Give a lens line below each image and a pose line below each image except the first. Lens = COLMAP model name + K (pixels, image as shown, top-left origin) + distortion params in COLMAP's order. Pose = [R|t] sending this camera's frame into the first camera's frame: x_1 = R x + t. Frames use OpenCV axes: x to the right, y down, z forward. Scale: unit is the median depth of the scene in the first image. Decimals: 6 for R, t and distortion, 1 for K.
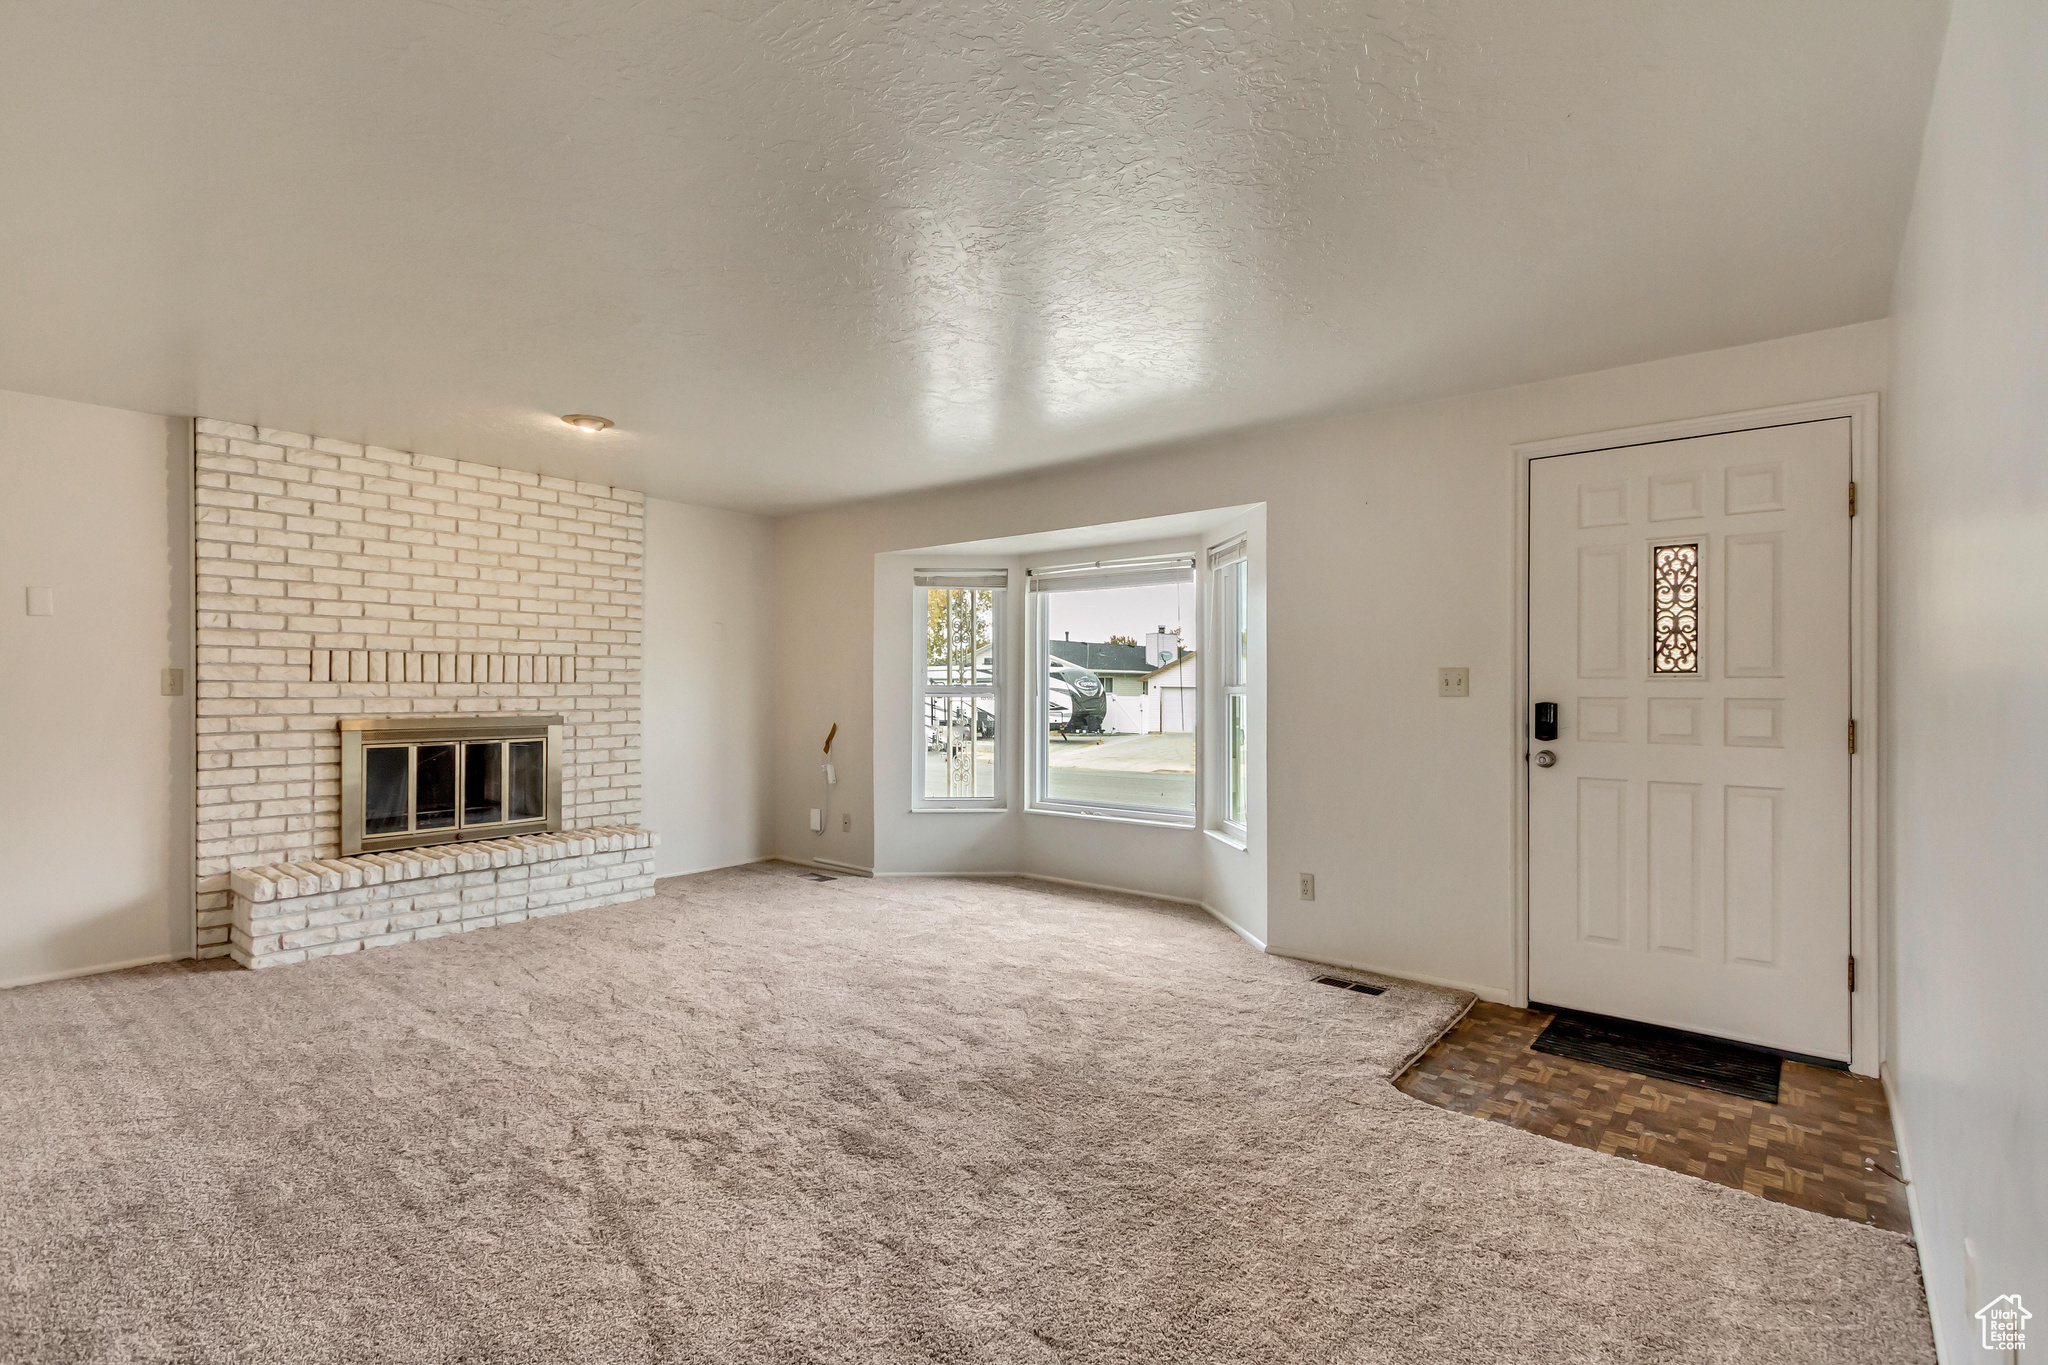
lens RADIAL K [[966.1, 0, 1020.1], [0, 966.1, 689.0], [0, 0, 1]] dist [0.017671, -0.001757]
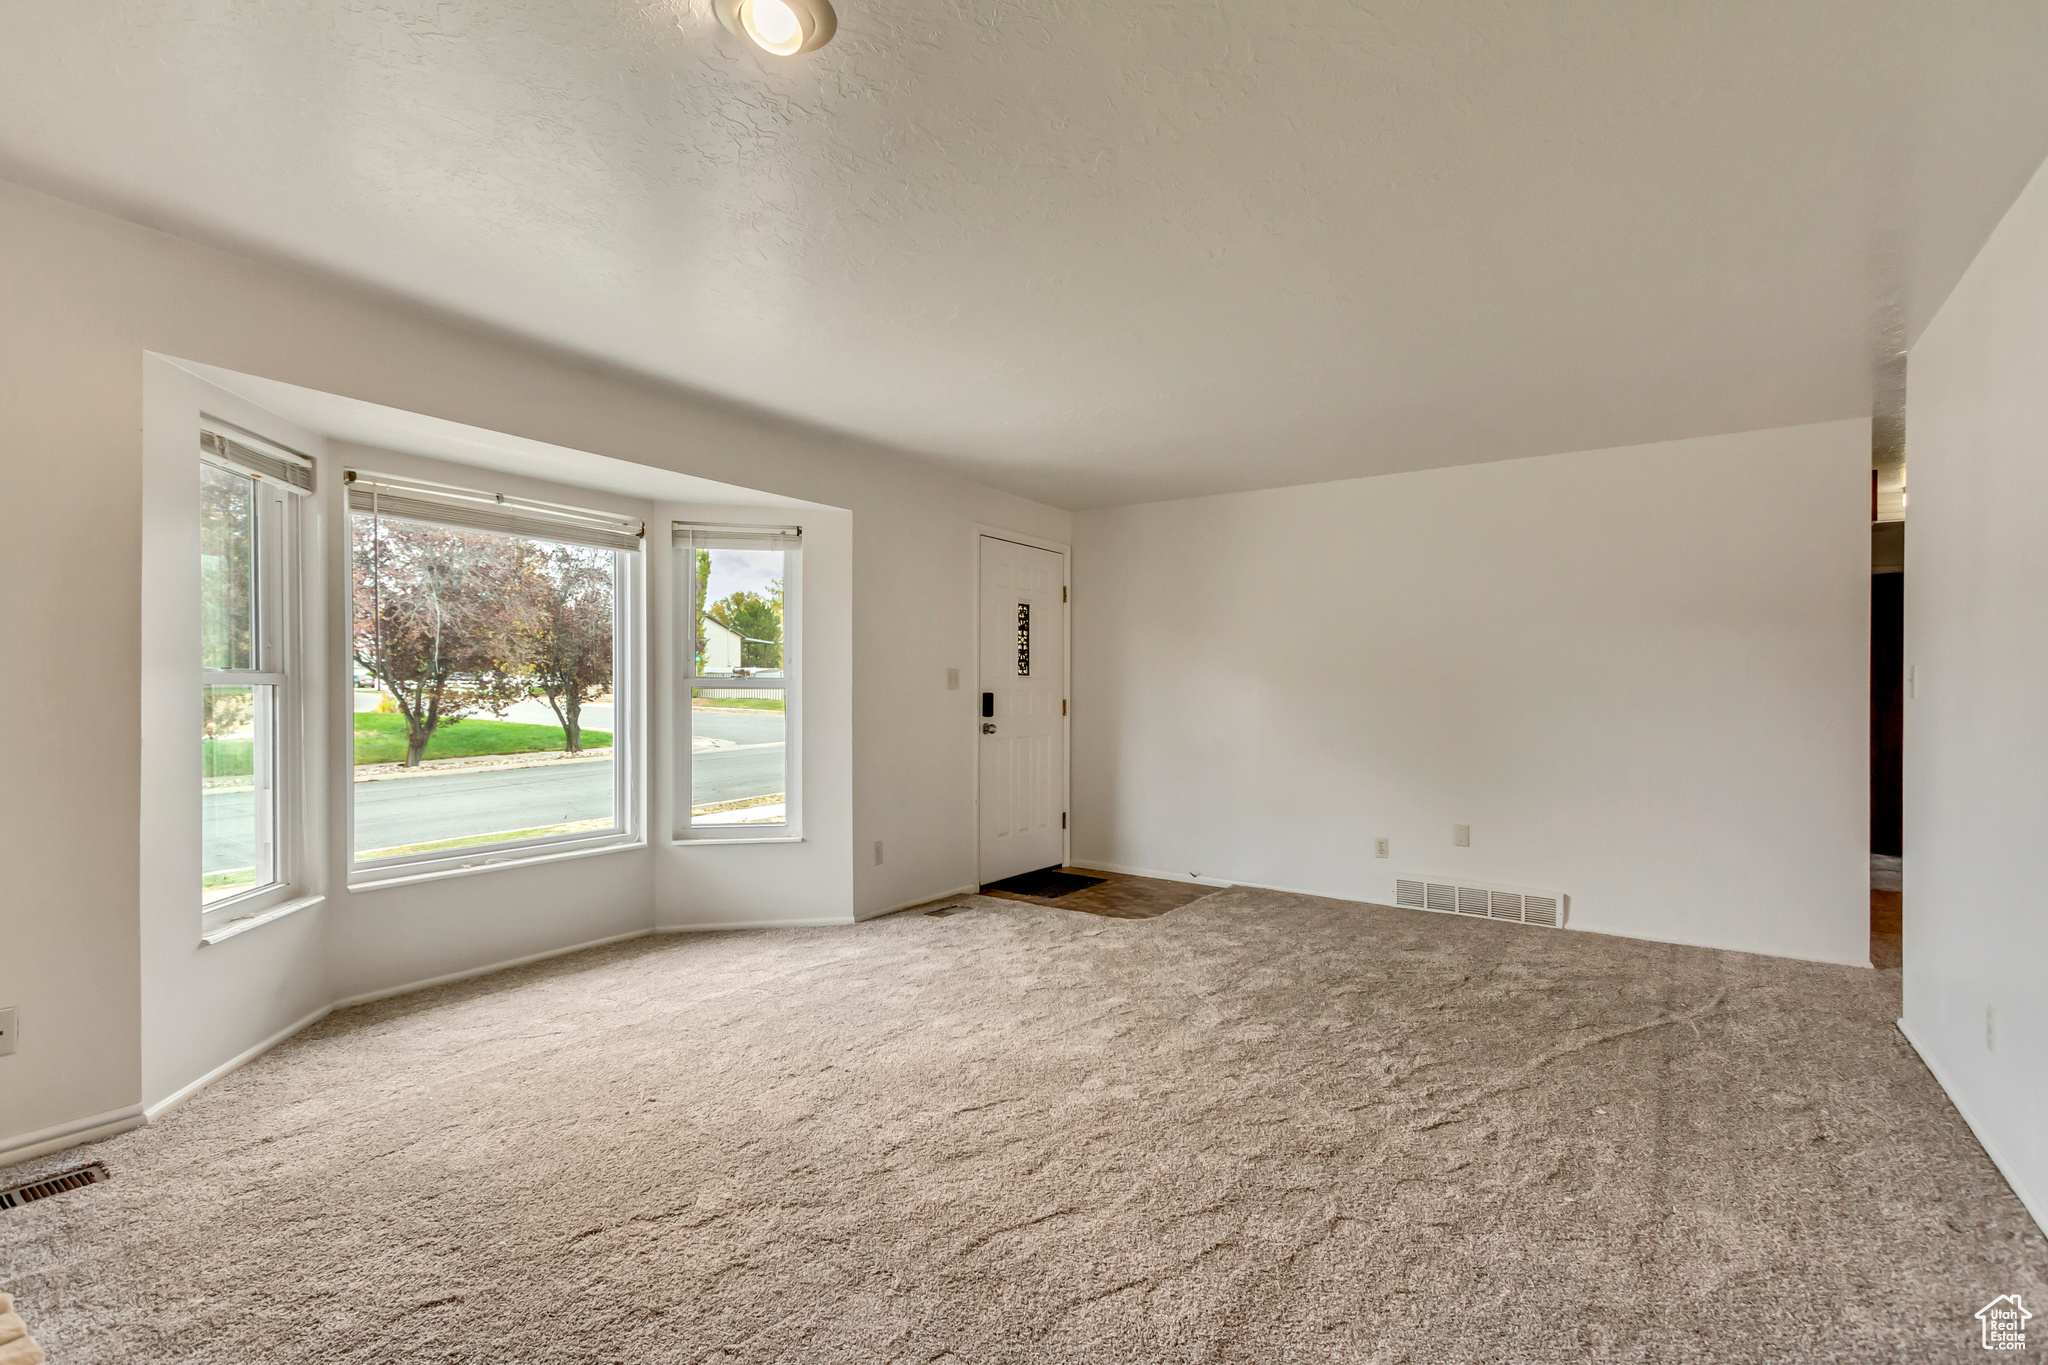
lens RADIAL K [[966.1, 0, 1020.9], [0, 966.1, 689.9], [0, 0, 1]] dist [0.017671, -0.001757]
pose [[-0.107069, 0.000718, 0.994251, -0.704223], [-0.002653, 0.999996, -0.001008, 0.007331], [-0.994248, -0.002746, -0.107067, 0.771731]]
